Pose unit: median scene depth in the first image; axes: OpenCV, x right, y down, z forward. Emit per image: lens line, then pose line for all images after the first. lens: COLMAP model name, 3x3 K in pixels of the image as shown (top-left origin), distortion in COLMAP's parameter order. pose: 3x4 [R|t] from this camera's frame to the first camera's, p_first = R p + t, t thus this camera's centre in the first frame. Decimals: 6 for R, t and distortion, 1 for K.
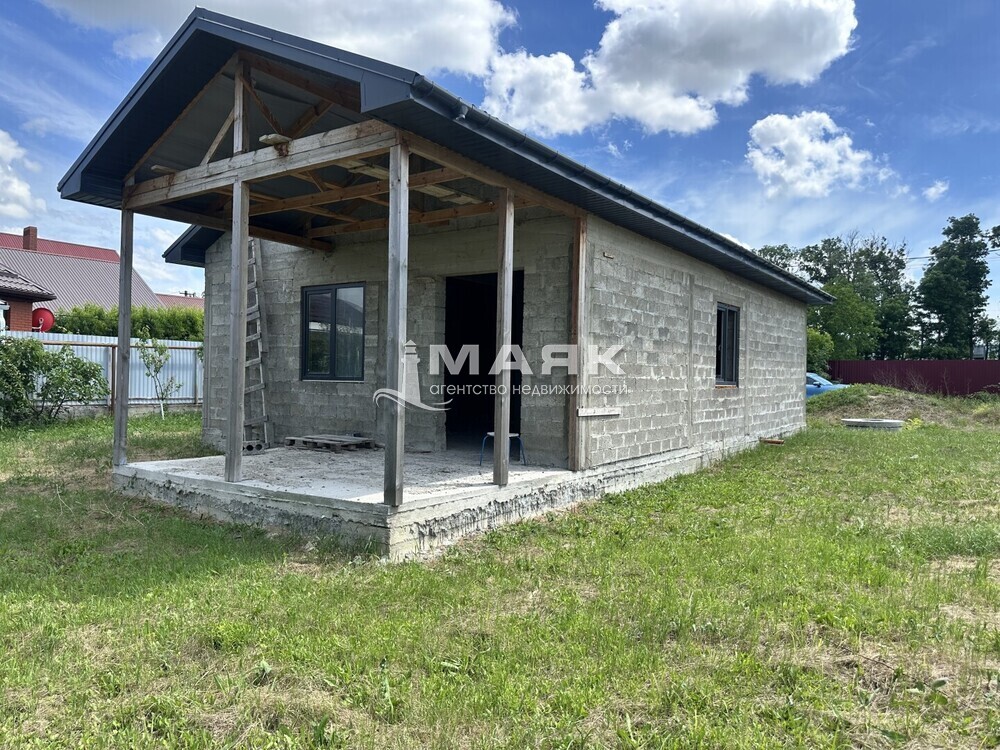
lens RADIAL K [[698.2, 0, 498.6], [0, 698.2, 378.1], [0, 0, 1]] dist [0.144135, -0.268436]
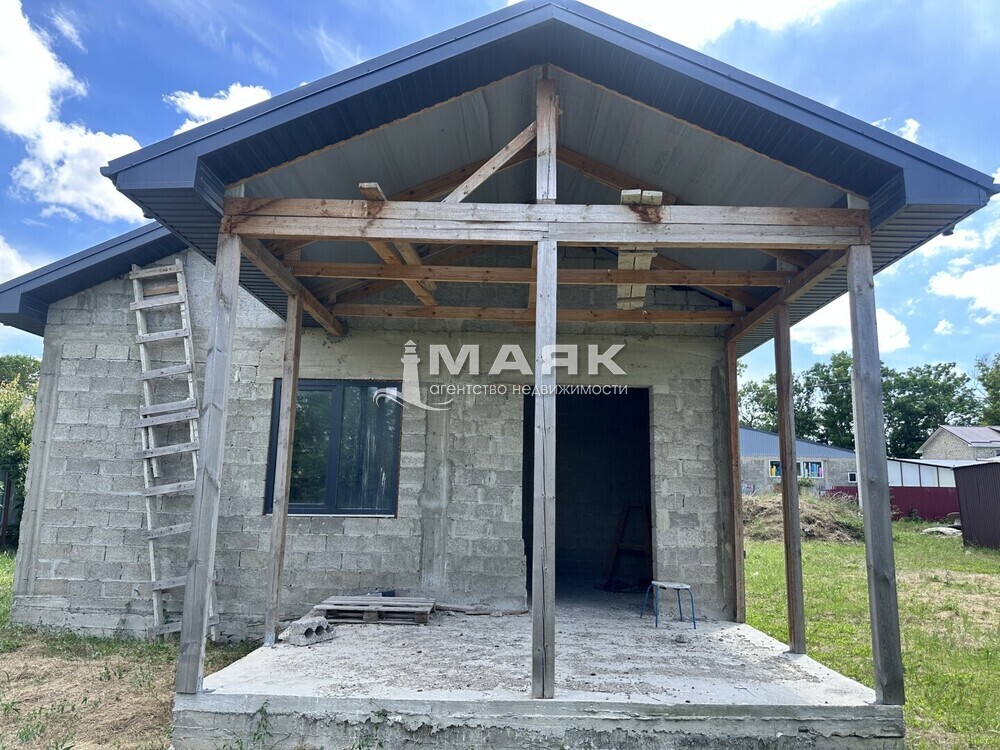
lens RADIAL K [[699.4, 0, 500.0], [0, 699.4, 375.0], [0, 0, 1]] dist [0.089983, -0.124419]
pose [[0.818601, 0.099584, 0.565664, -0.734327], [-0.006615, 0.986424, -0.164085, -0.028014], [-0.574325, 0.130578, 0.808146, 0.452376]]
